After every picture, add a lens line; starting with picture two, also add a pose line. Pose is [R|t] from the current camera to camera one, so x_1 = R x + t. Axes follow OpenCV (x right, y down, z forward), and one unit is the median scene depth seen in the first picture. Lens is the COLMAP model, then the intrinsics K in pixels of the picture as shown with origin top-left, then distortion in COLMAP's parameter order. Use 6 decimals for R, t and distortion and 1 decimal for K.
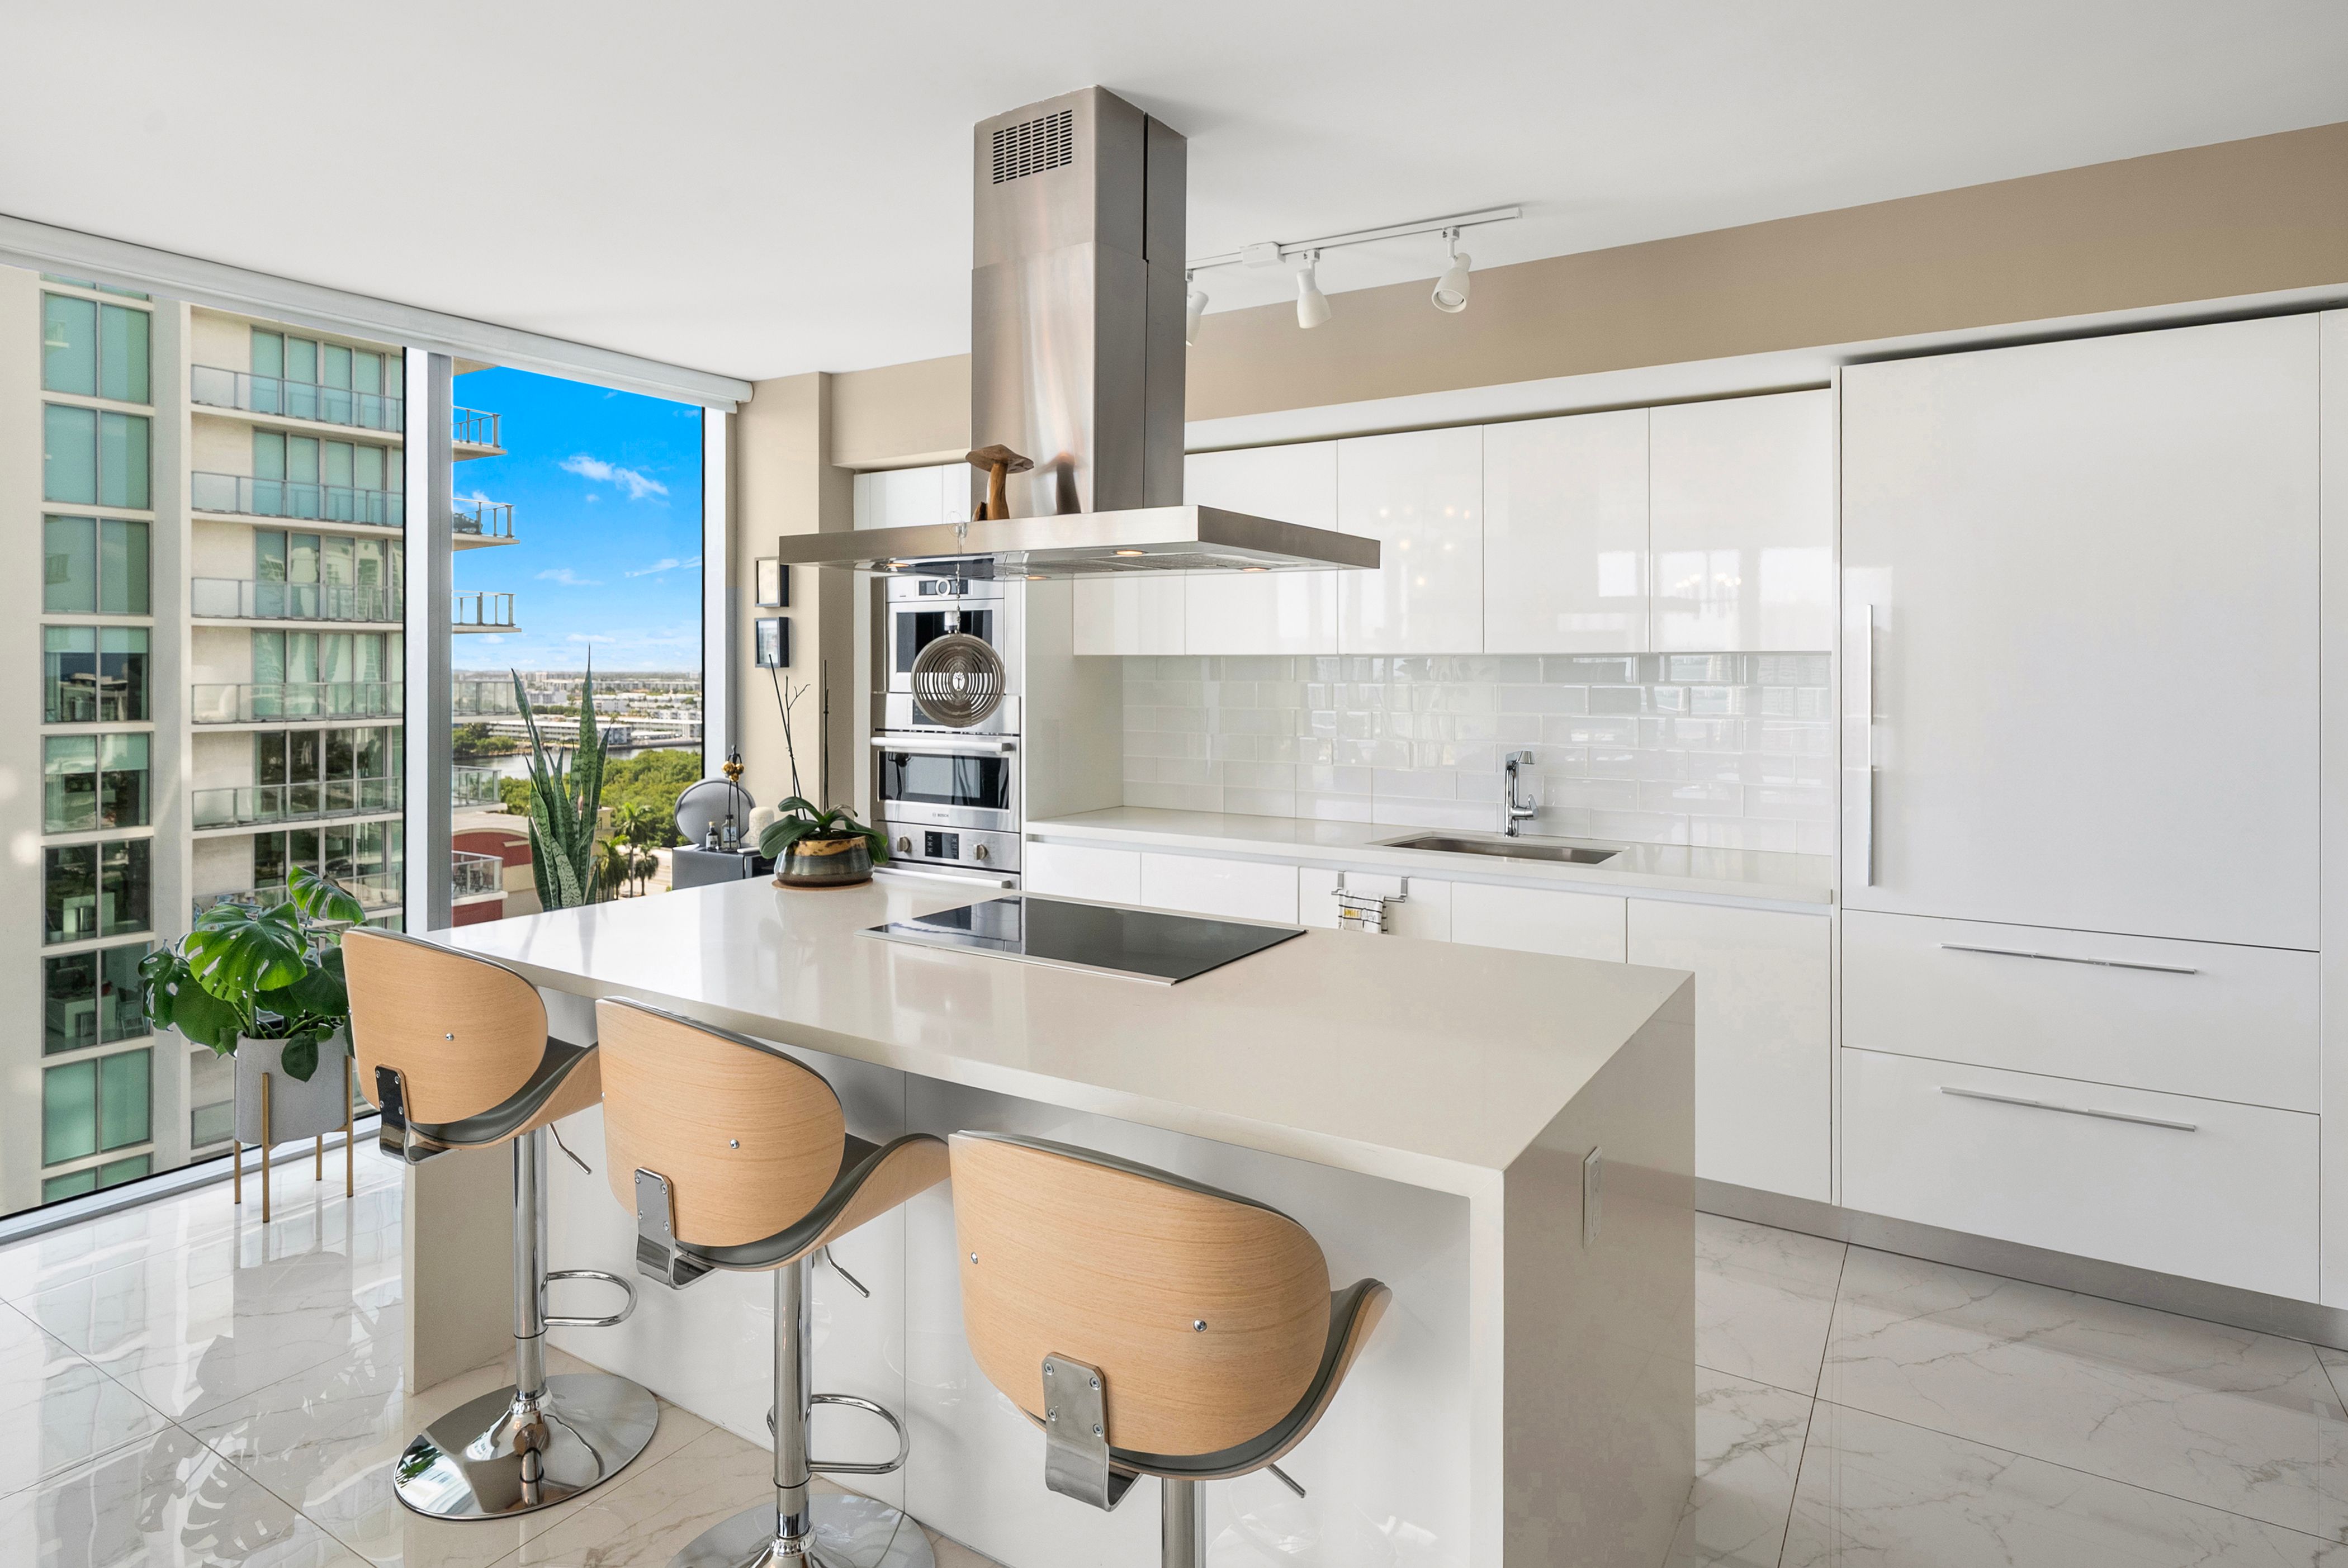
lens RADIAL K [[1306.0, 0, 1175.6], [0, 1306.0, 670.7], [0, 0, 1]] dist [-0.003031, -0.000469]
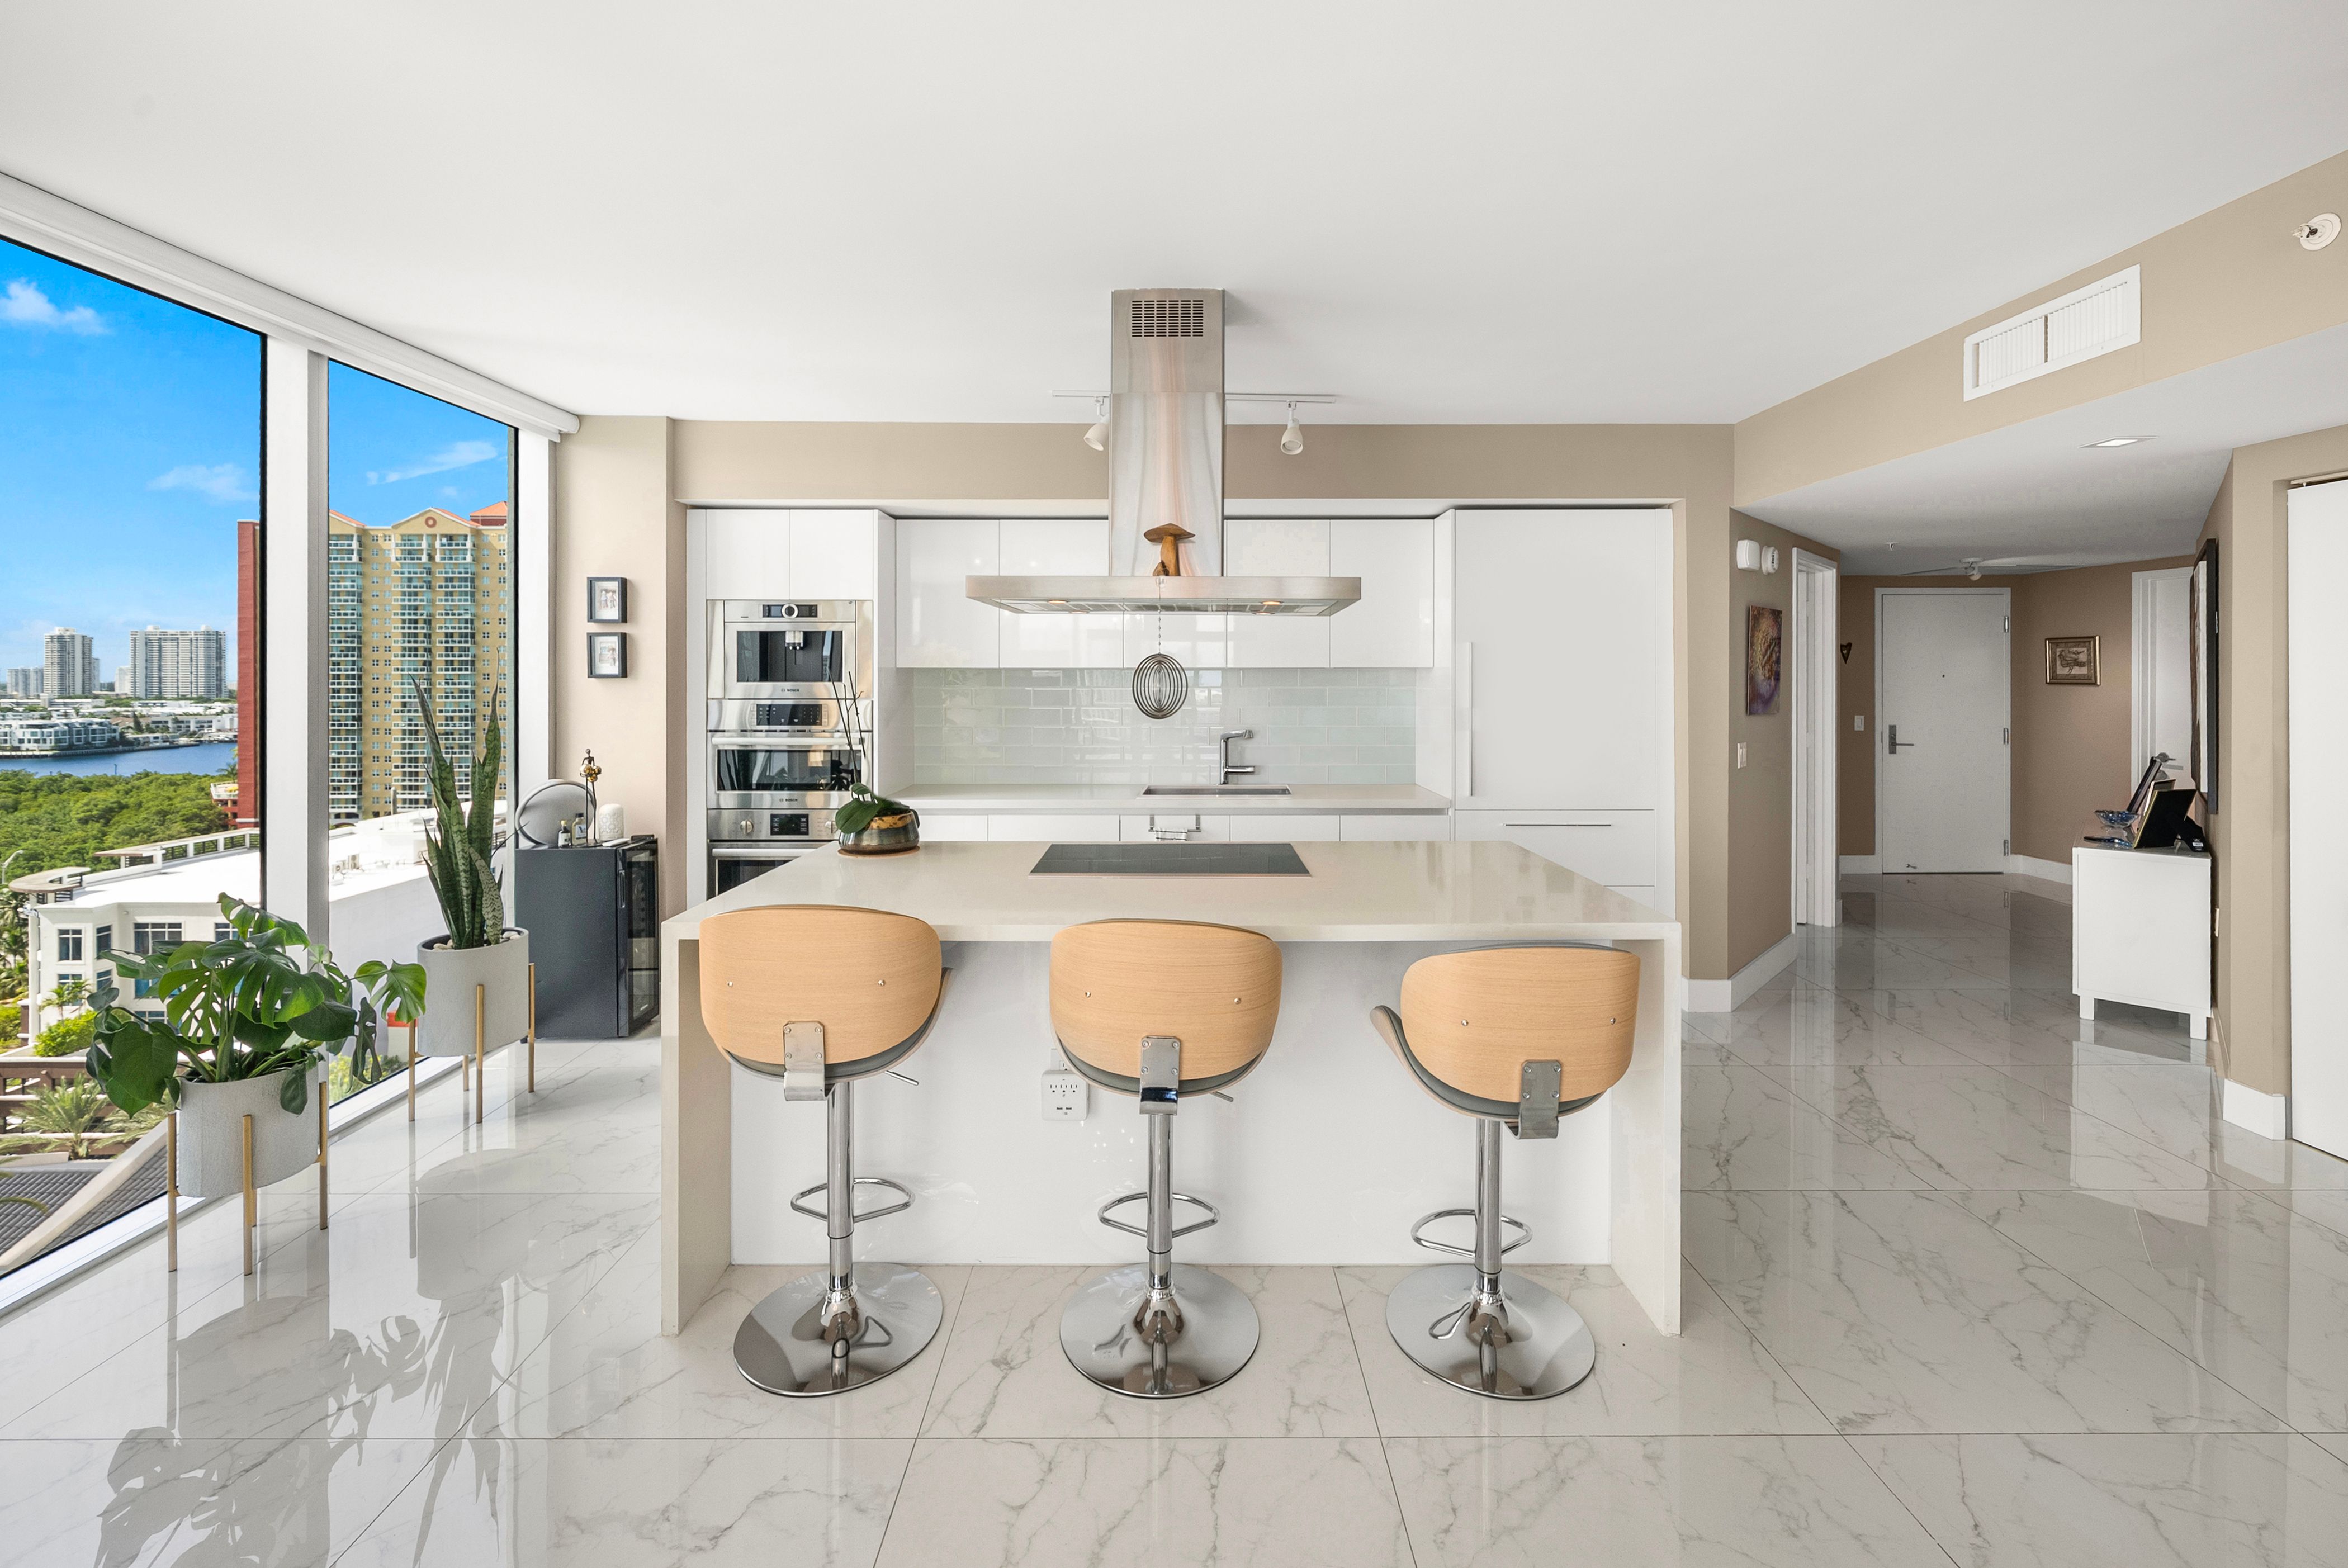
lens RADIAL K [[996.2, 0, 1169.6], [0, 996.2, 683.2], [0, 0, 1]] dist [0.000516, -0.000129]
pose [[0.841610, -0.005004, 0.540063, -0.394468], [0.002873, 0.999984, 0.004789, -0.000571], [-0.540079, -0.002479, 0.841611, 0.037531]]
